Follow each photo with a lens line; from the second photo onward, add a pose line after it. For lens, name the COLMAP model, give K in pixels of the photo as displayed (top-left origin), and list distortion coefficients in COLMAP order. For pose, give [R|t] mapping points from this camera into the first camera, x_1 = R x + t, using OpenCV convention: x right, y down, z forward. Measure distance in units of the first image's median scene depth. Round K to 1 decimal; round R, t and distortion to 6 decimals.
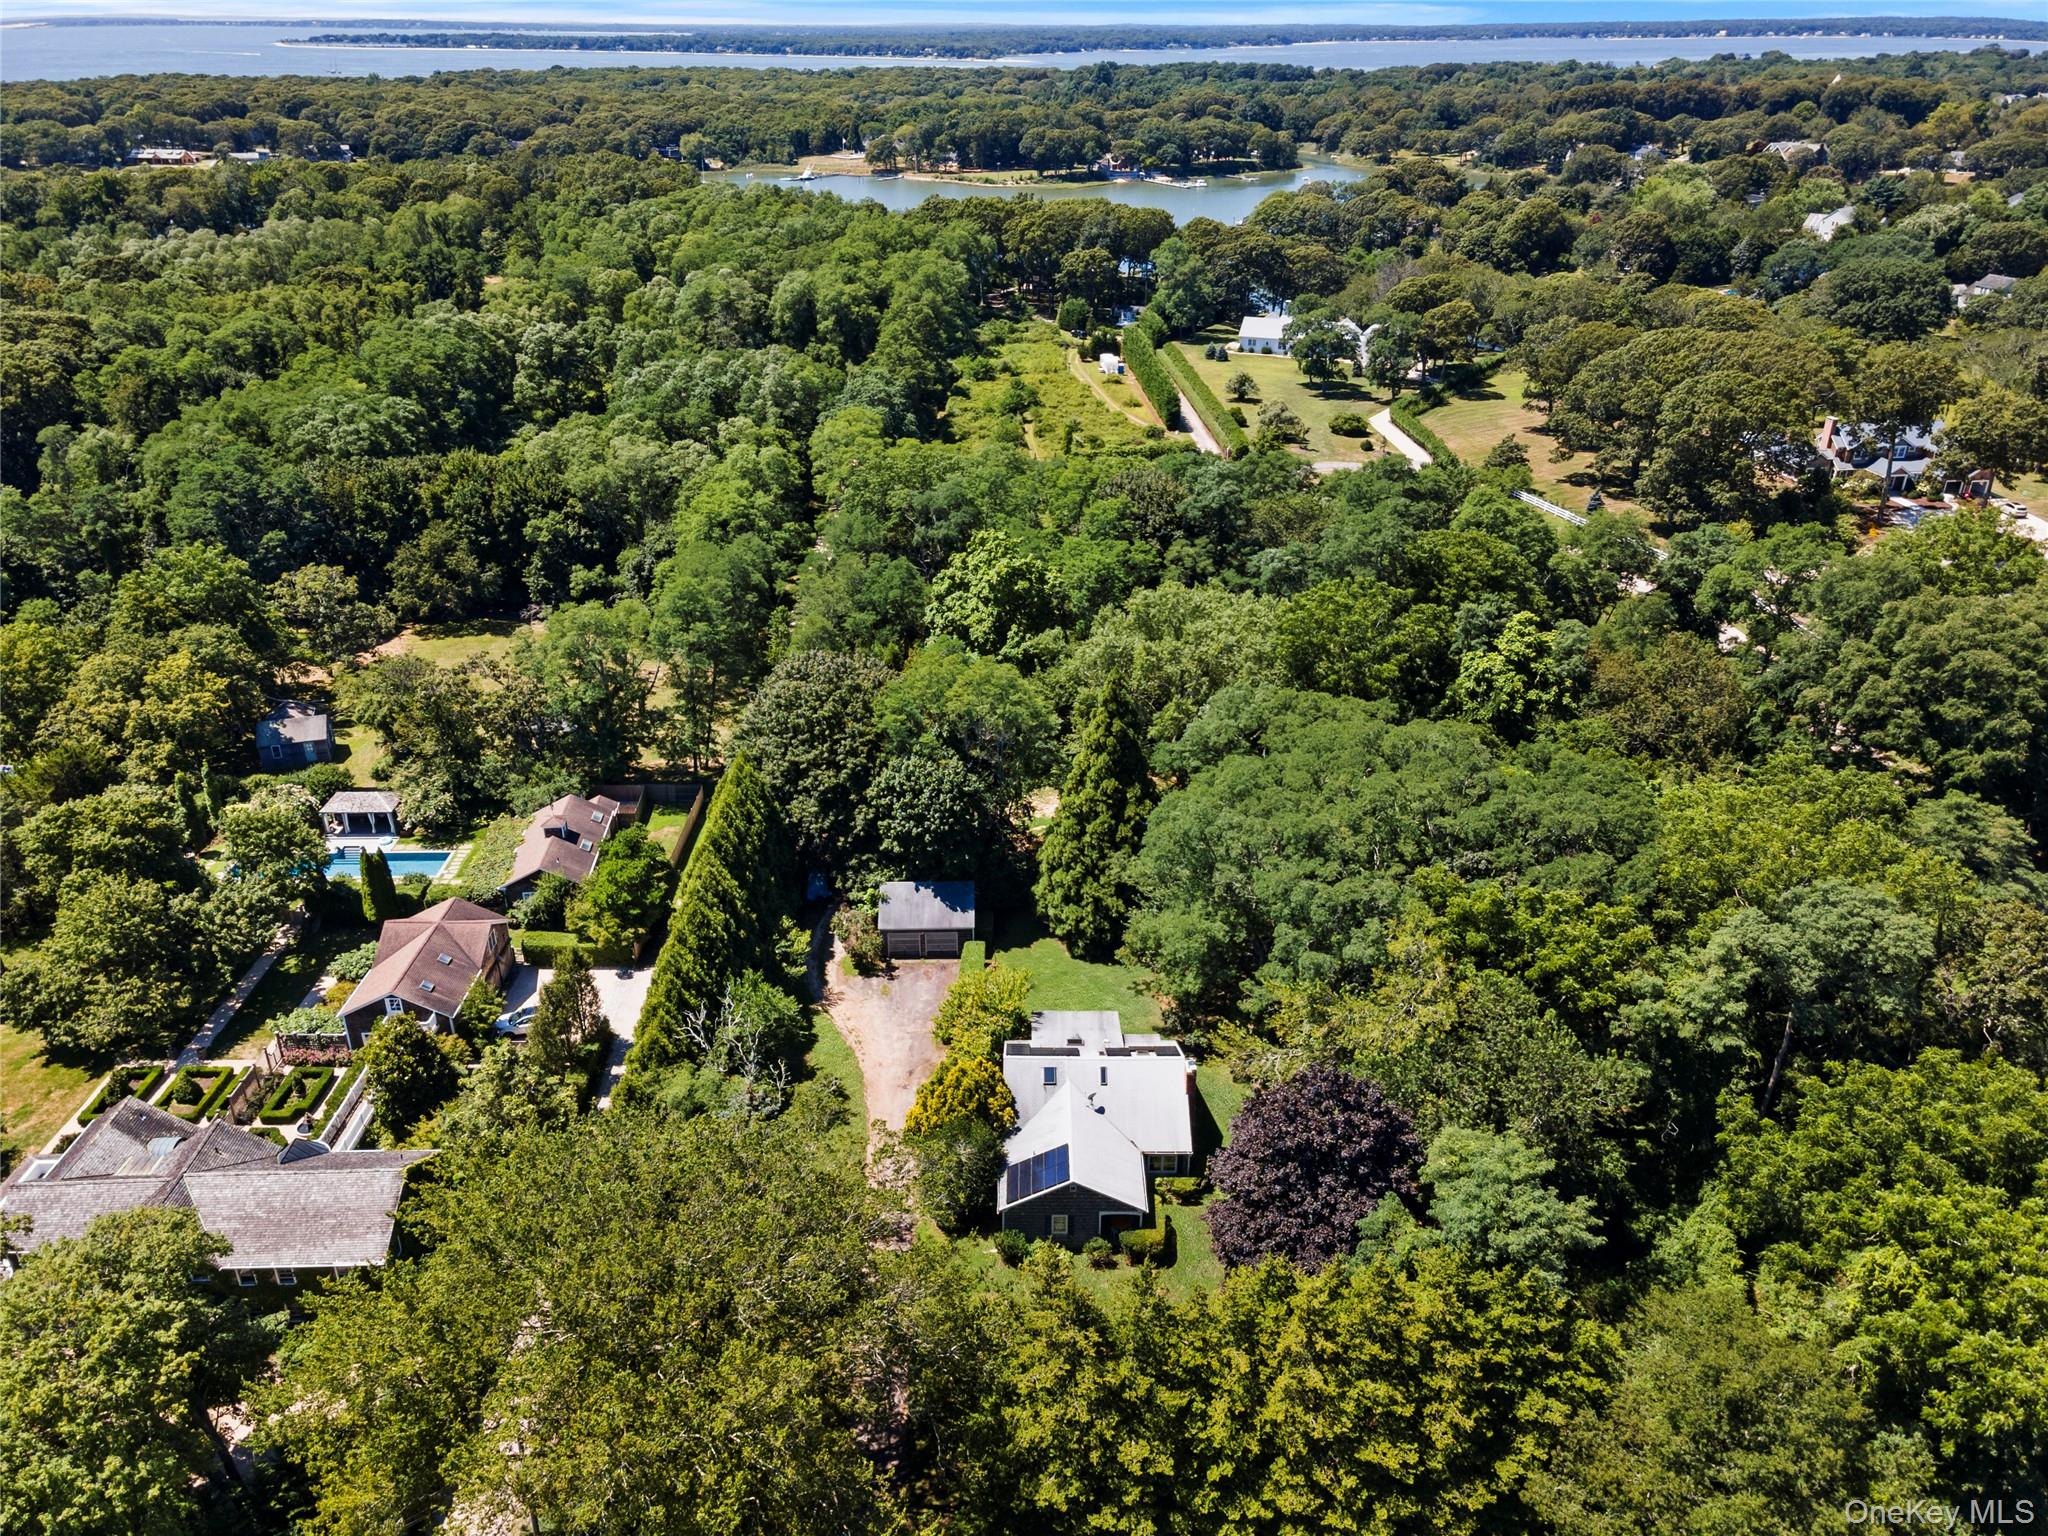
lens RADIAL K [[1499.0, 0, 1024.0], [0, 1499.0, 768.0], [0, 0, 1]] dist [0.042701, -0.002424]
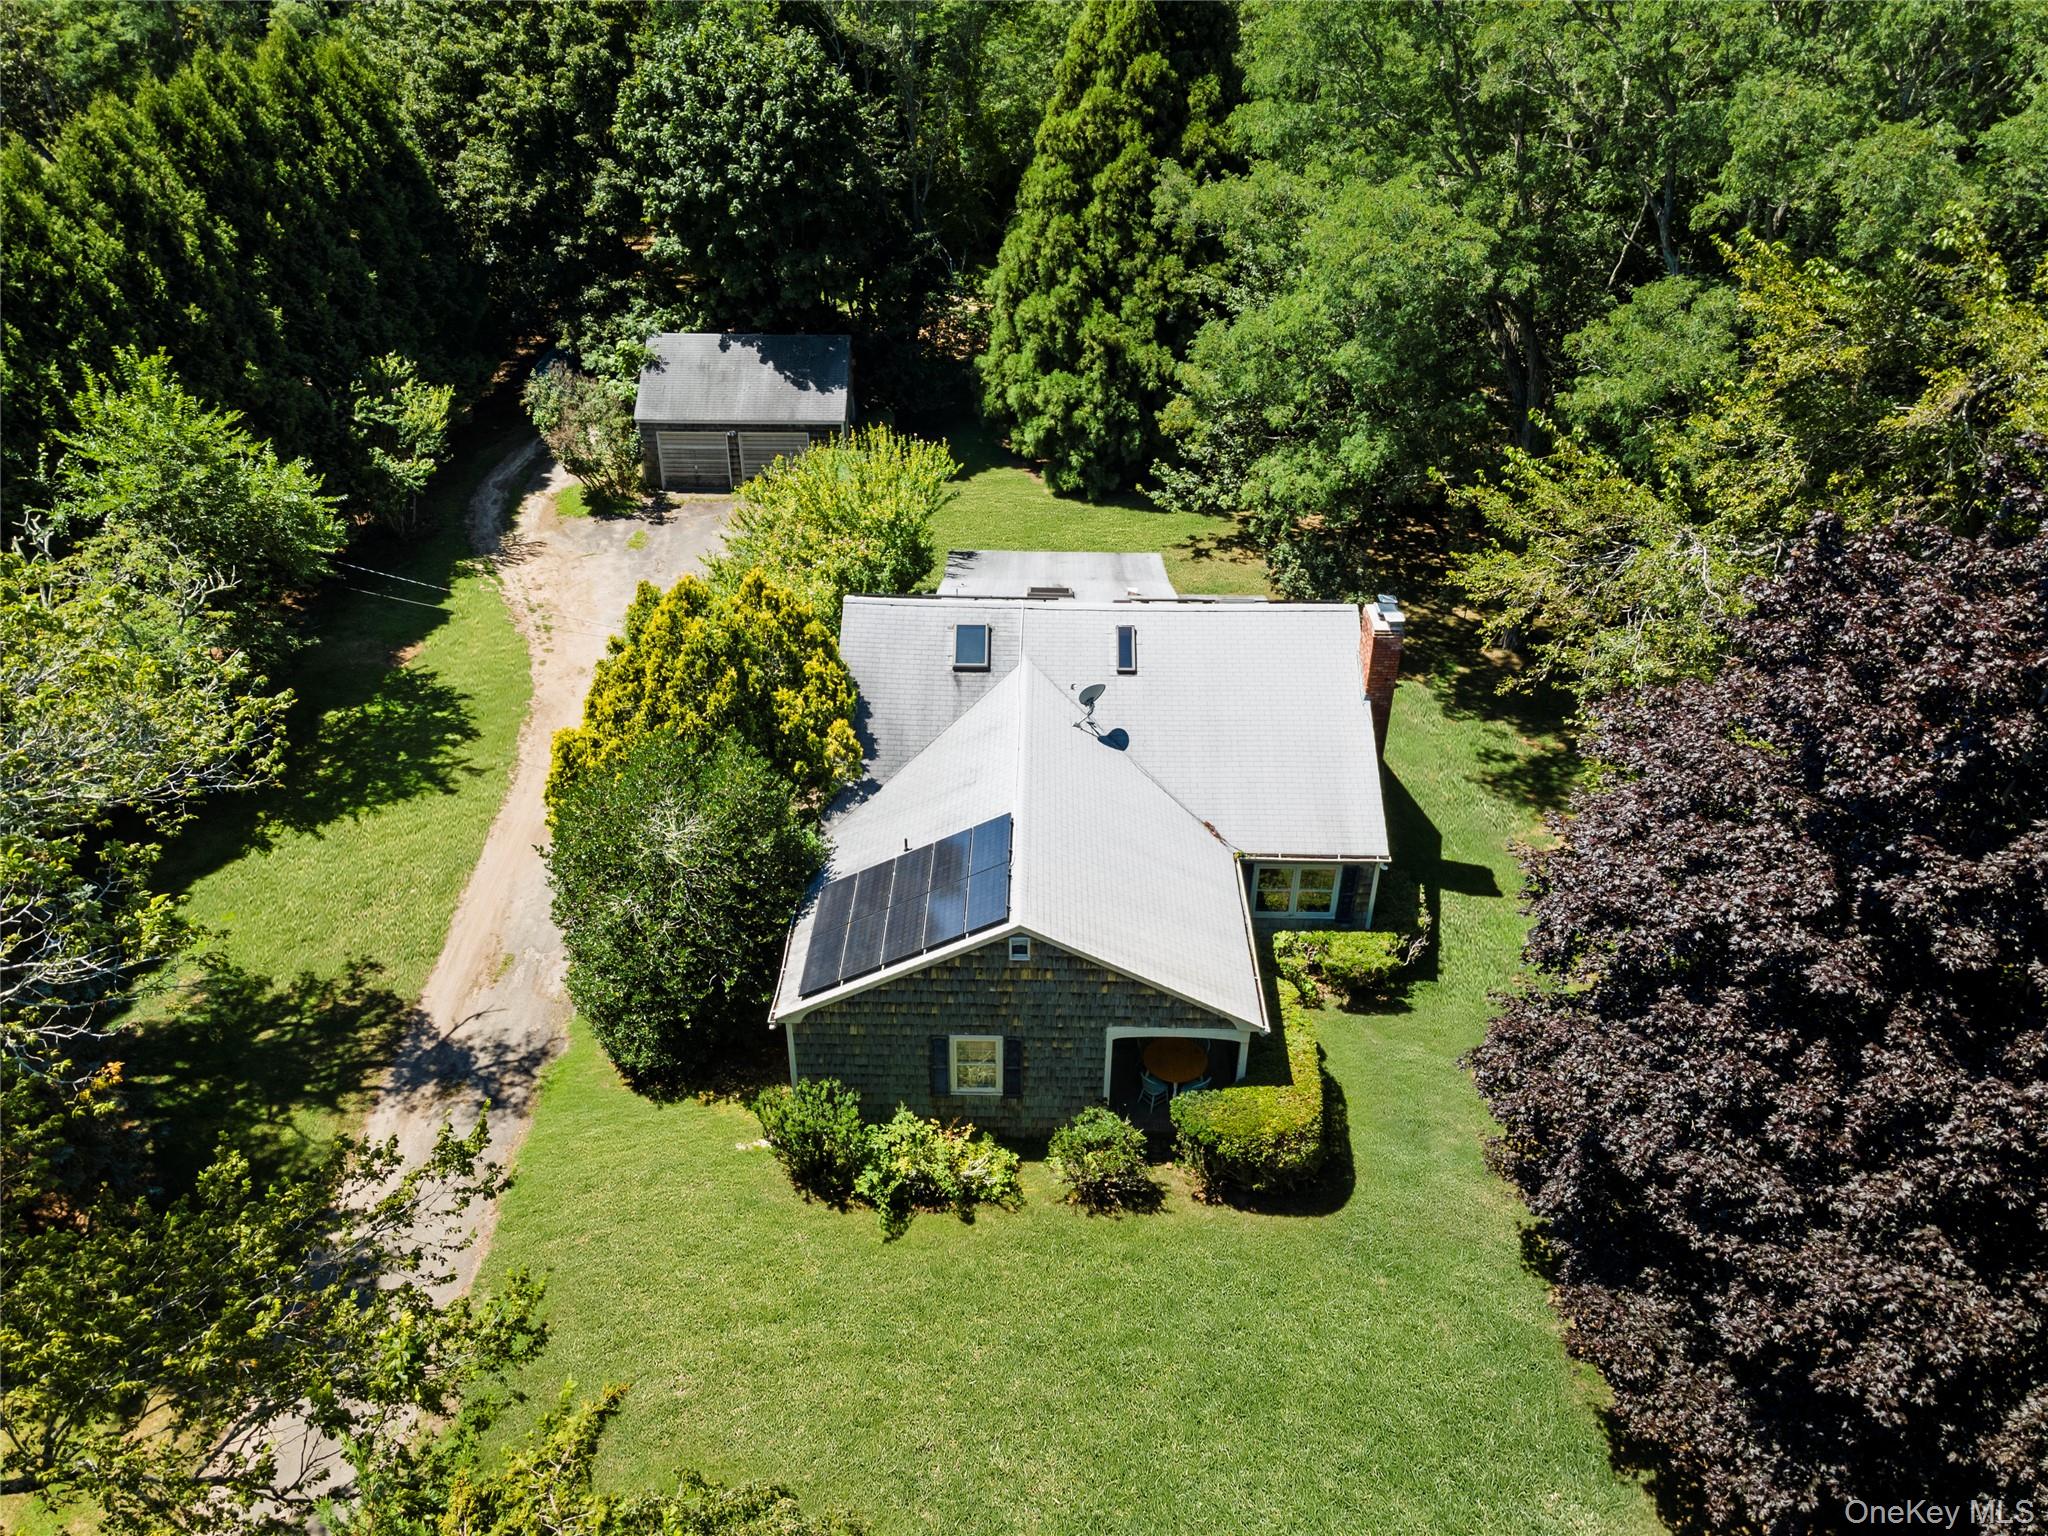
lens RADIAL K [[1499.0, 0, 1024.0], [0, 1499.0, 768.0], [0, 0, 1]] dist [0.042701, -0.002424]
pose [[0.999862, 0.016340, -0.002964, 0.025388], [-0.015861, 0.992520, 0.121051, 0.157335], [0.004920, -0.120988, 0.992642, 0.537452]]
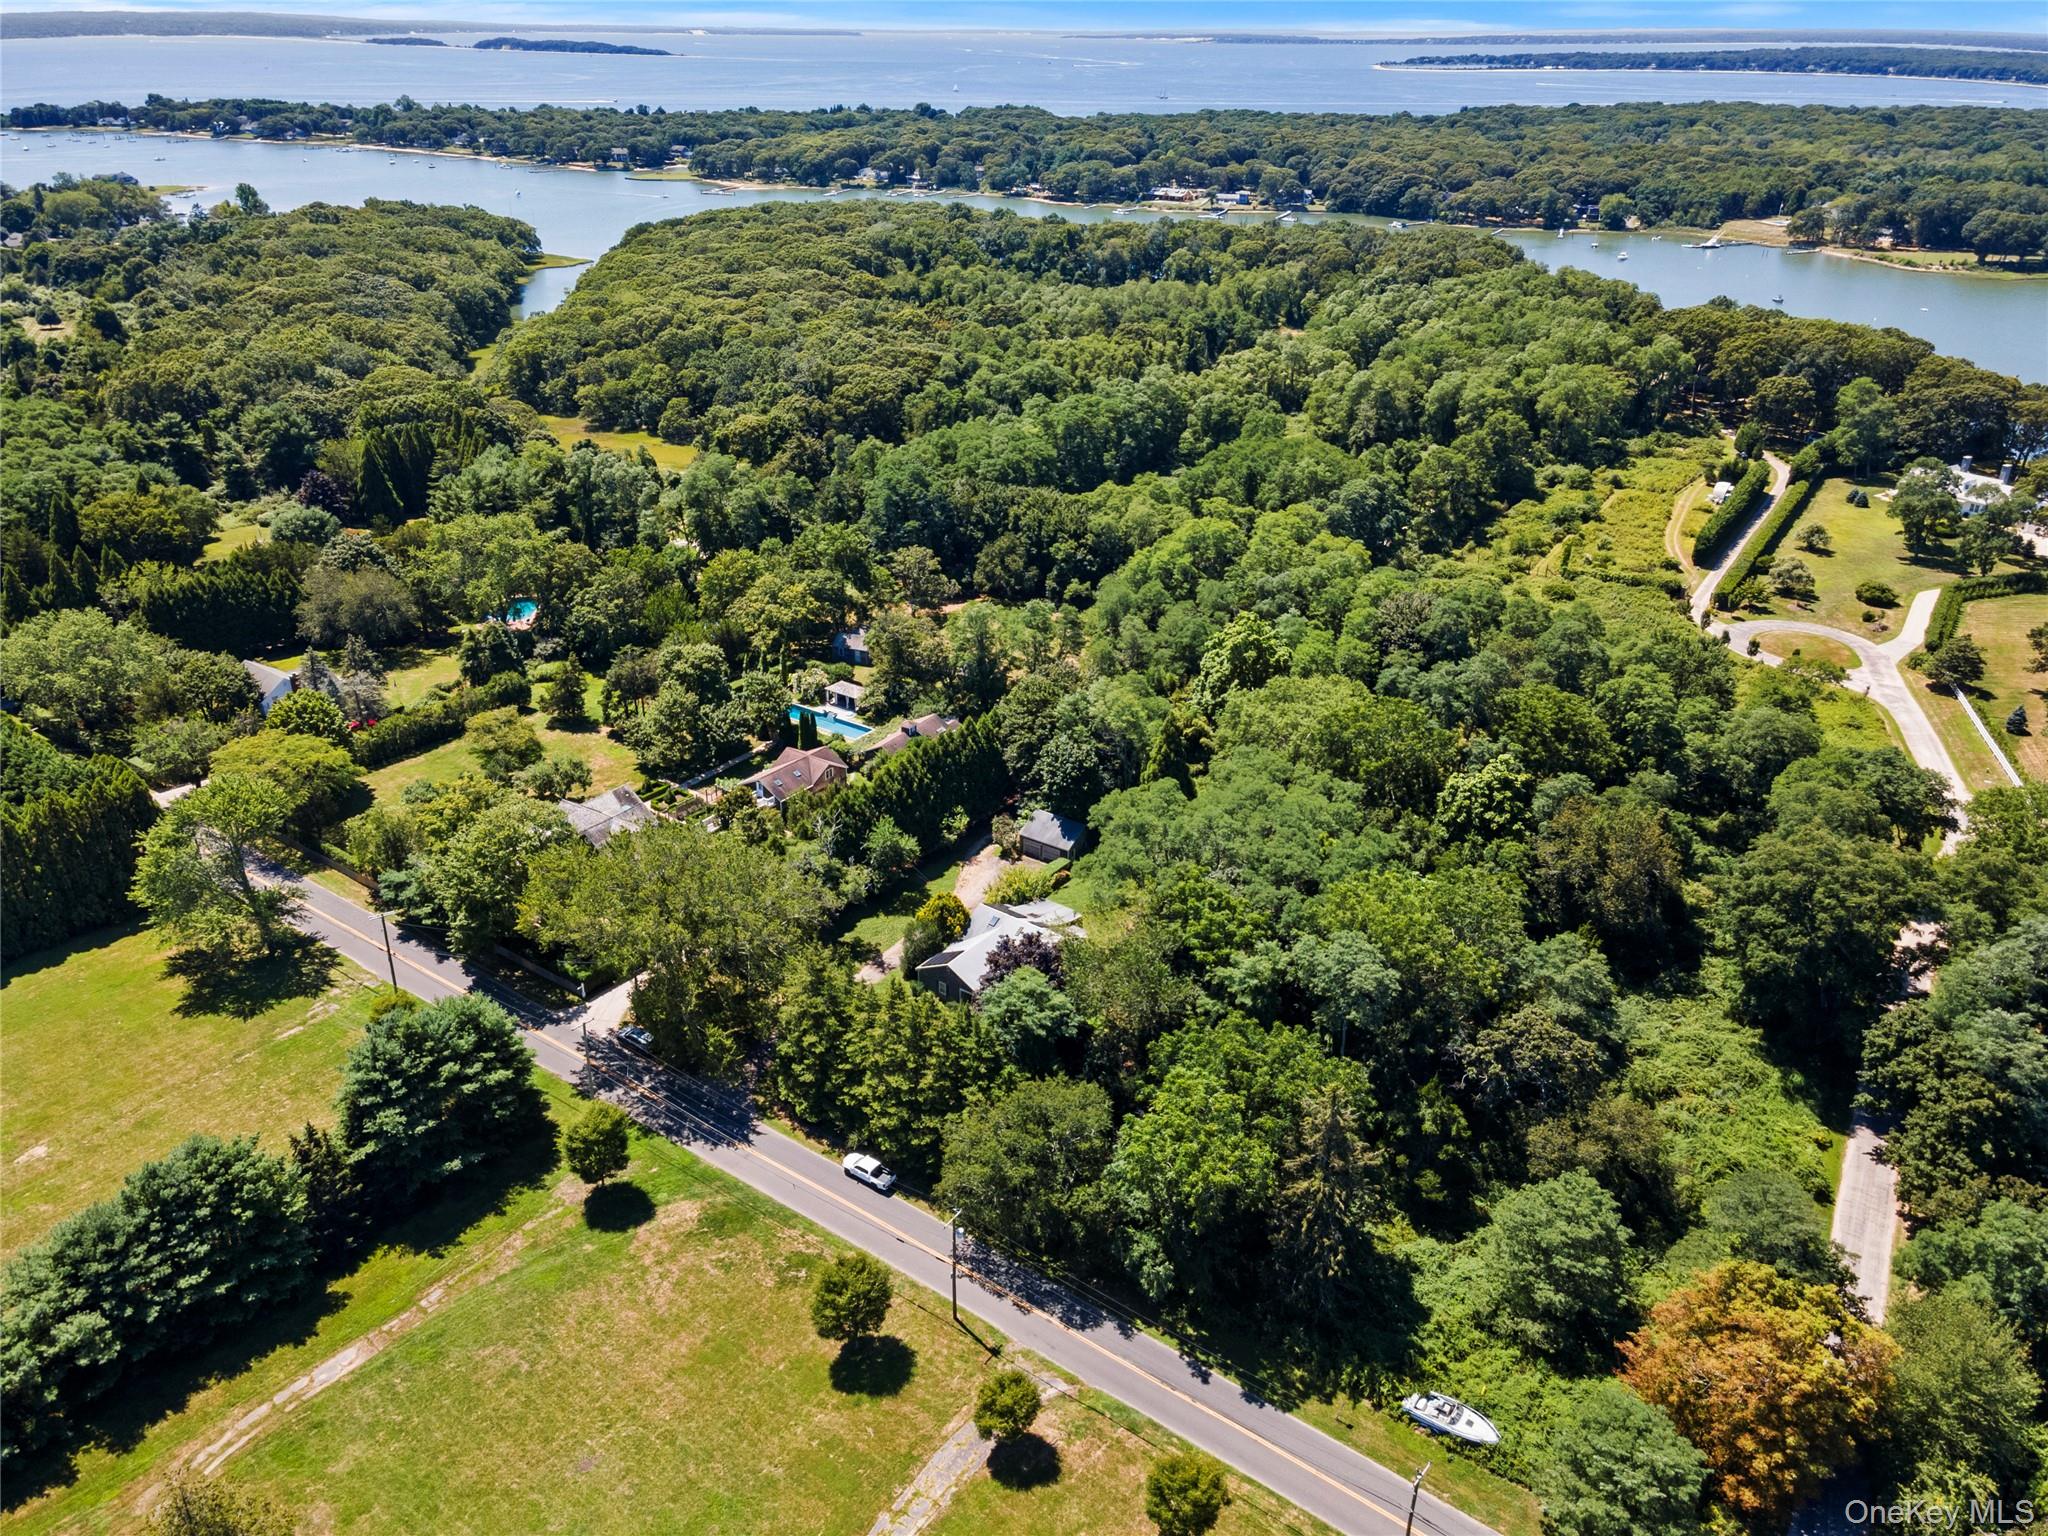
lens RADIAL K [[1499.0, 0, 1024.0], [0, 1499.0, 768.0], [0, 0, 1]] dist [0.042701, -0.002424]
pose [[0.805397, 0.264304, -0.530546, 0.751186], [-0.267346, 0.960845, 0.072822, -0.080403], [0.529019, 0.083189, 0.844522, -0.365583]]
